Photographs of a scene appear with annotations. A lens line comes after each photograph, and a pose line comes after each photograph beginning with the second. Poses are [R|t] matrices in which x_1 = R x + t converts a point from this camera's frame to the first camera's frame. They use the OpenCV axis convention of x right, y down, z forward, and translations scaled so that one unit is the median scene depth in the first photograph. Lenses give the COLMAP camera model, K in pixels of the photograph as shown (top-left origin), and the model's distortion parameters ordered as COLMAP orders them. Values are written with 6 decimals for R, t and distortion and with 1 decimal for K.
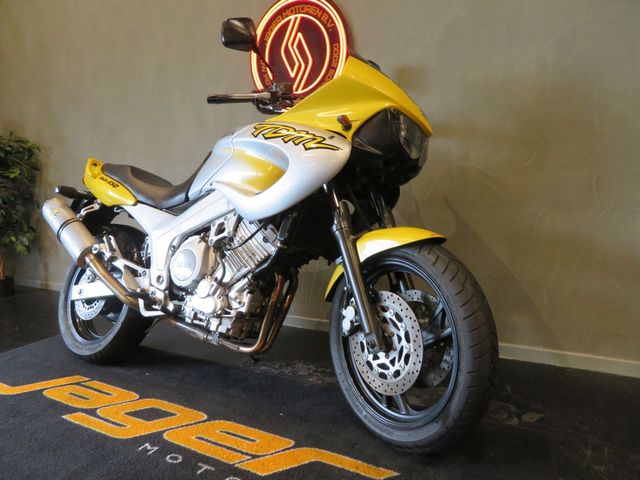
lens RADIAL K [[453.3, 0, 322.0], [0, 453.3, 242.2], [0, 0, 1]] dist [-0.017579, 0.012993]
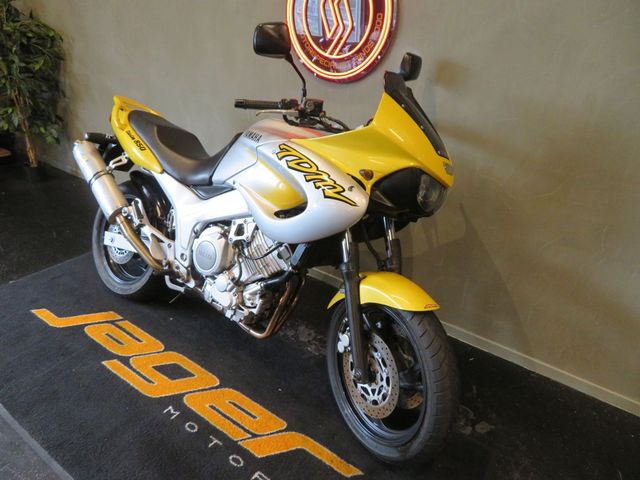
lens RADIAL K [[453.3, 0, 323.0], [0, 453.3, 242.7], [0, 0, 1]] dist [-0.017579, 0.012993]
pose [[0.990664, 0.134838, -0.020088, -0.004166], [-0.121041, 0.937779, 0.325452, -0.403401], [0.062721, -0.319982, 0.945345, -0.012173]]
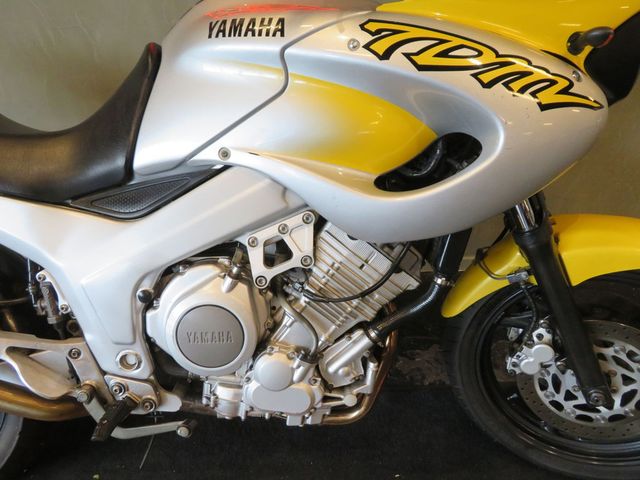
lens RADIAL K [[453.3, 0, 319.8], [0, 453.3, 238.9], [0, 0, 1]] dist [-0.017579, 0.012993]
pose [[0.838213, -0.251983, 0.483636, -0.447240], [0.034131, 0.909349, 0.414632, -0.258445], [-0.544274, -0.331043, 0.770828, 0.654137]]
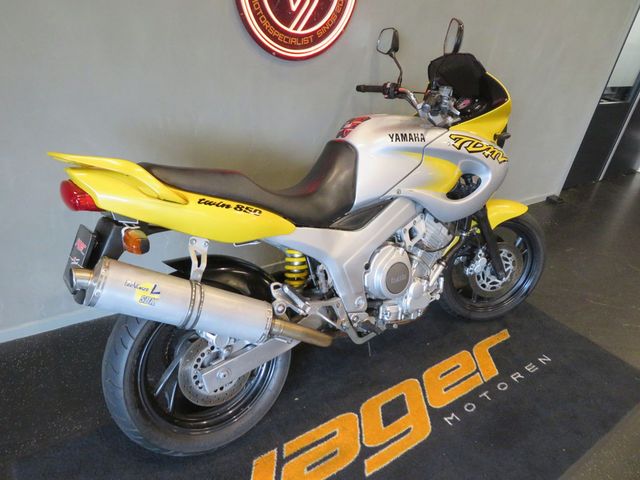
lens RADIAL K [[453.3, 0, 319.4], [0, 453.3, 239.8], [0, 0, 1]] dist [-0.017579, 0.012993]
pose [[0.394805, -0.355416, 0.847236, -1.304923], [-0.028421, 0.916980, 0.397918, -0.463032], [-0.918325, -0.181179, 0.351927, 0.890459]]
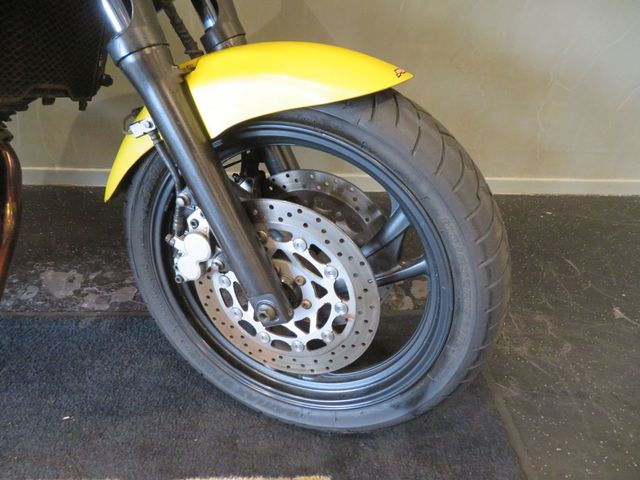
lens RADIAL K [[453.3, 0, 319.7], [0, 453.3, 240.1], [0, 0, 1]] dist [-0.017579, 0.012993]
pose [[0.821032, -0.263526, 0.506419, -0.059474], [-0.024970, 0.869656, 0.493026, -0.071723], [-0.570335, -0.417436, 0.707436, 0.551916]]
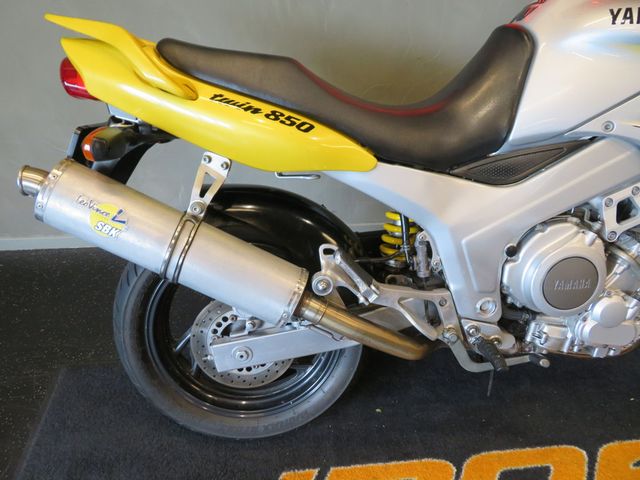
lens RADIAL K [[453.3, 0, 319.1], [0, 453.3, 239.8], [0, 0, 1]] dist [-0.017579, 0.012993]
pose [[0.810792, -0.312614, 0.494862, -0.892790], [0.032302, 0.868044, 0.495435, -0.311769], [-0.584442, -0.385710, 0.713902, 0.870775]]
